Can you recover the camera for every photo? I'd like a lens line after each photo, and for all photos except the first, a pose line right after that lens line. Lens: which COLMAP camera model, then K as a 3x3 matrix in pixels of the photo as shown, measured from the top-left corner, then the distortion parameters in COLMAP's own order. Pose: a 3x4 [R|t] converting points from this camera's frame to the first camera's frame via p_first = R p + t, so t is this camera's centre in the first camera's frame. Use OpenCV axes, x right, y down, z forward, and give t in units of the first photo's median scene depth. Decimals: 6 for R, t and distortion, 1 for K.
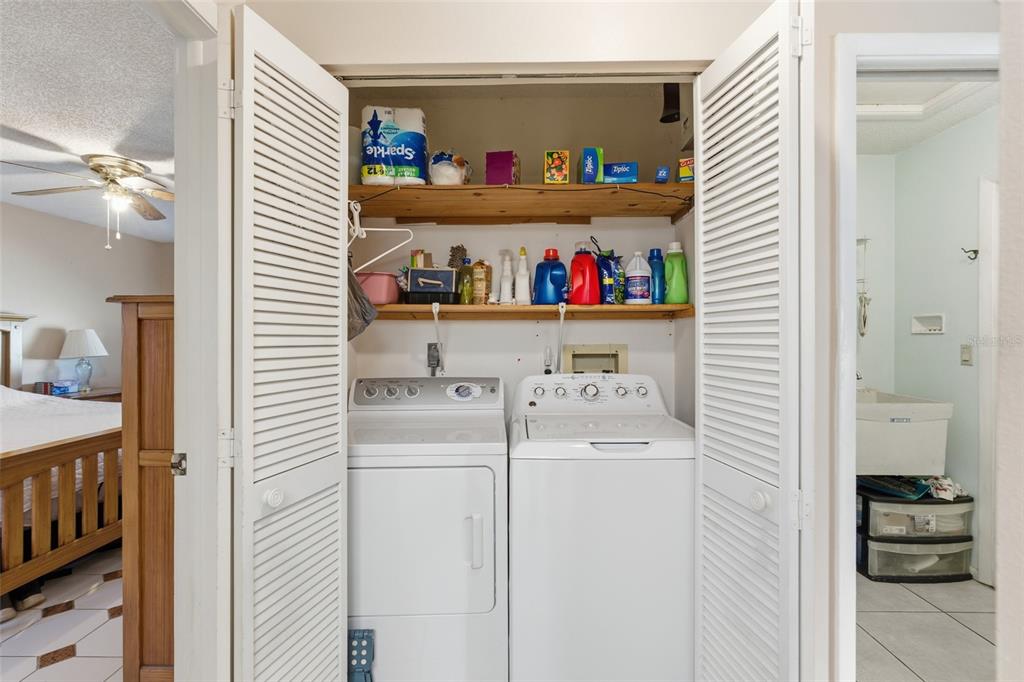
lens RADIAL K [[468.0, 0, 517.5], [0, 468.0, 337.7], [0, 0, 1]] dist [0.002506, 0.001732]
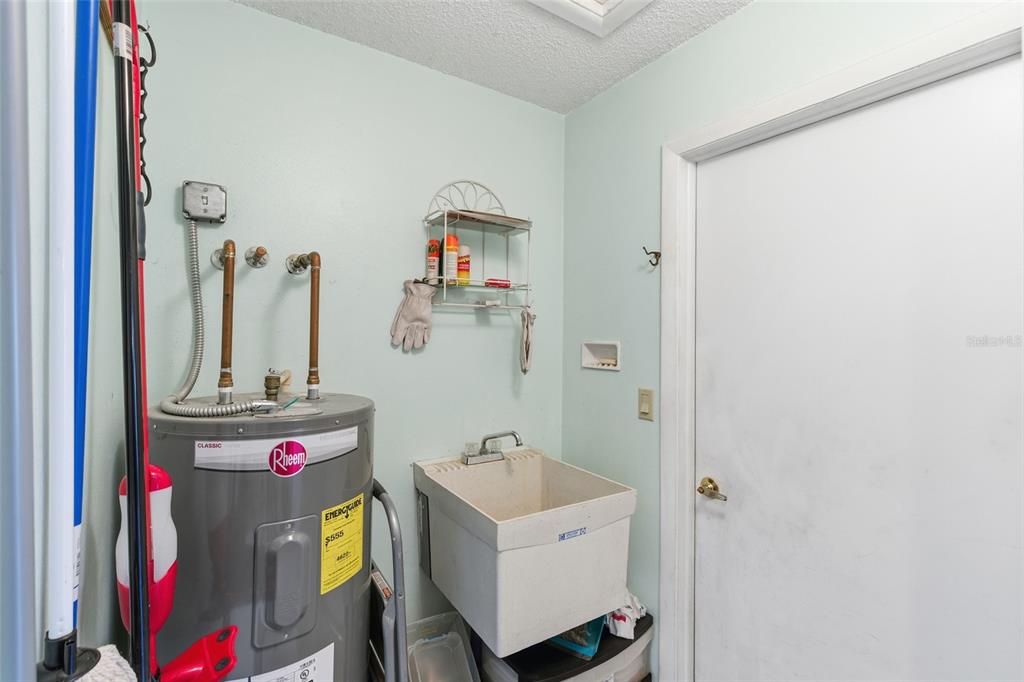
lens RADIAL K [[468.0, 0, 512.7], [0, 468.0, 336.5], [0, 0, 1]] dist [0.002506, 0.001732]
pose [[0.835639, 0.000688, 0.549279, 0.366996], [-0.004487, 0.999974, 0.005573, -0.057343], [-0.549261, -0.007121, 0.835620, 0.470092]]
